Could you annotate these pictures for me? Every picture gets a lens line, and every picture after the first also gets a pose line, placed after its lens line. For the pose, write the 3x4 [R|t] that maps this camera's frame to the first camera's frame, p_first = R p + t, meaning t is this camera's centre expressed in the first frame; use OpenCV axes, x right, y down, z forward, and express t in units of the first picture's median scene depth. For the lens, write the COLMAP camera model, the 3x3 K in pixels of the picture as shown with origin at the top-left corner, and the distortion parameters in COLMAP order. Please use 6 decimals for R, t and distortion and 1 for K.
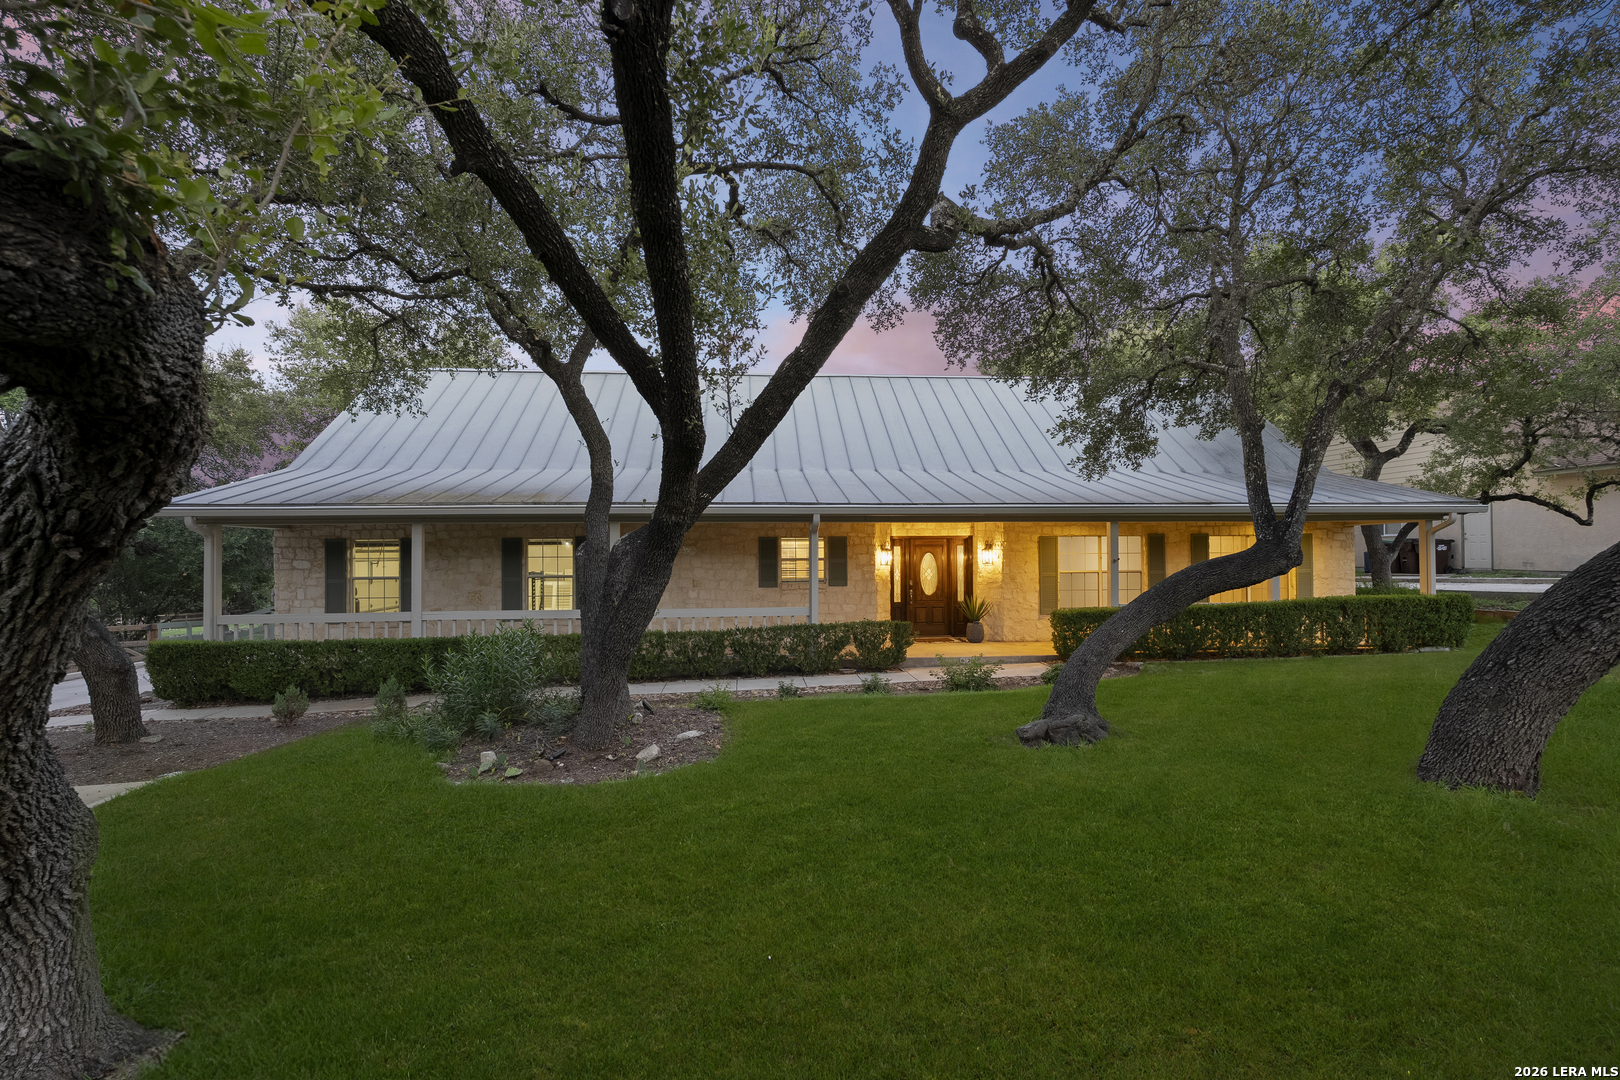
lens RADIAL K [[825.9, 0, 812.1], [0, 825.9, 536.3], [0, 0, 1]] dist [0.024055, 0.000187]
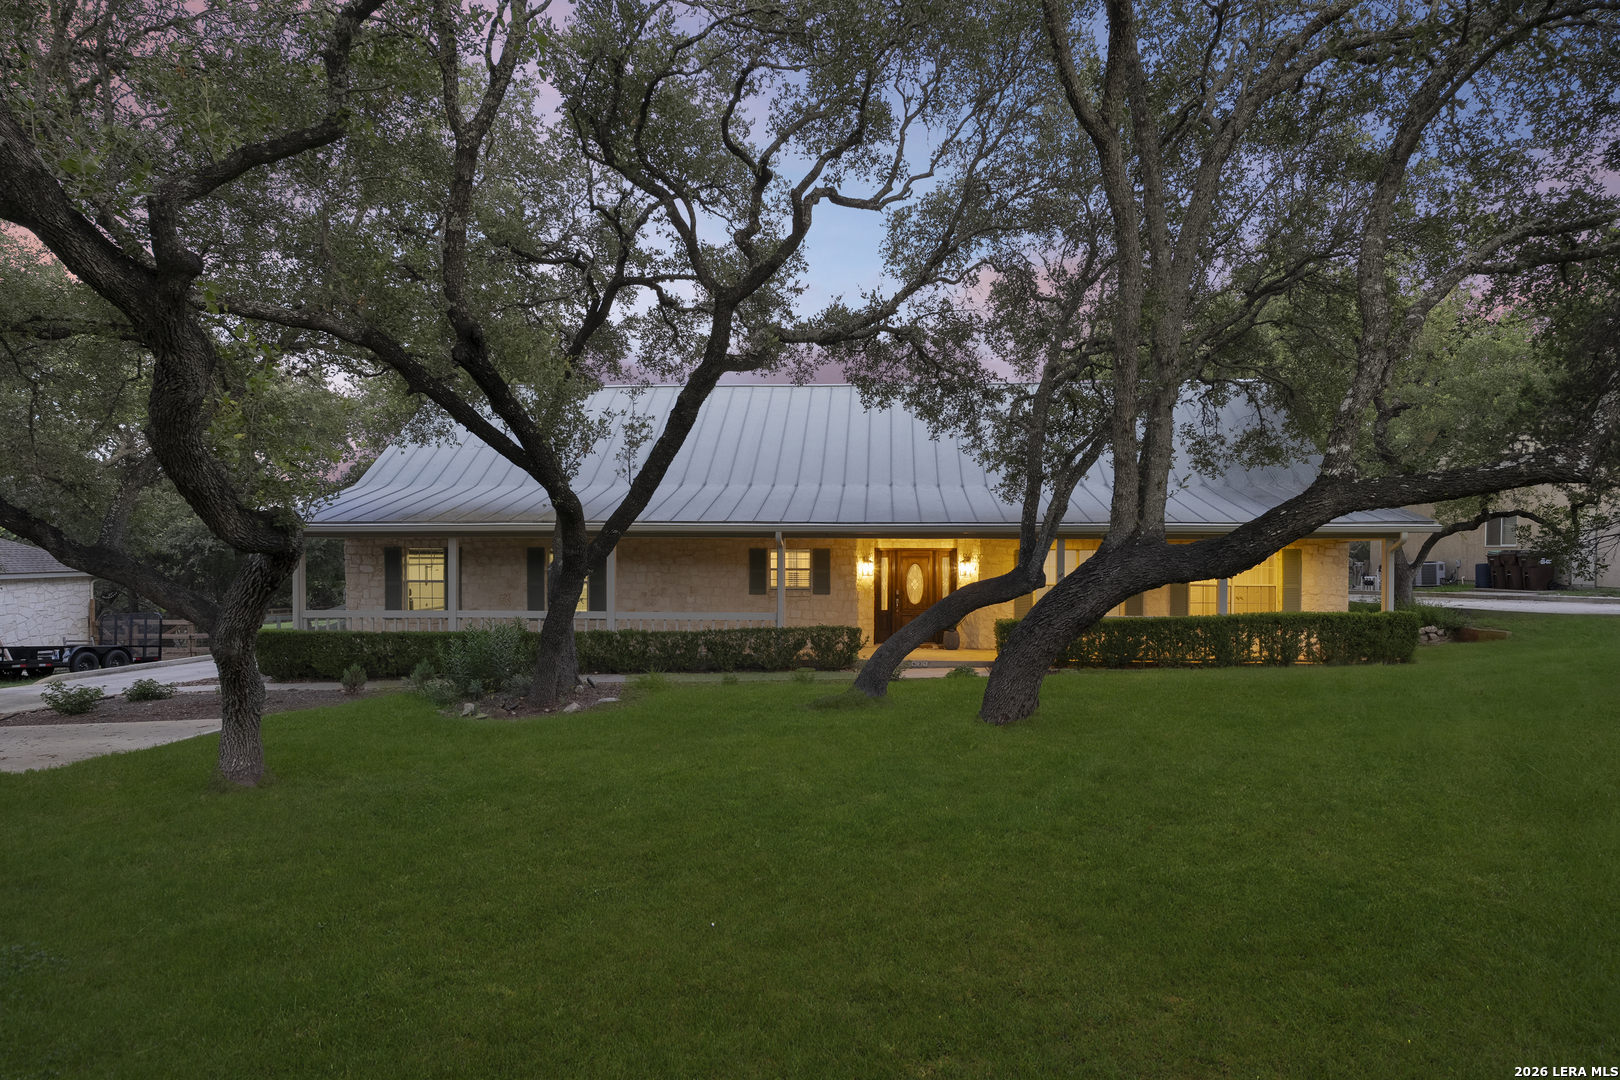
lens RADIAL K [[1037.2, 0, 810.5], [0, 1037.2, 553.8], [0, 0, 1]] dist [0.057451, -0.000514]
pose [[0.986292, 0.010206, -0.164694, 0.255023], [-0.005735, 0.999603, 0.027597, -0.032217], [0.164910, -0.026274, 0.985959, -0.364306]]
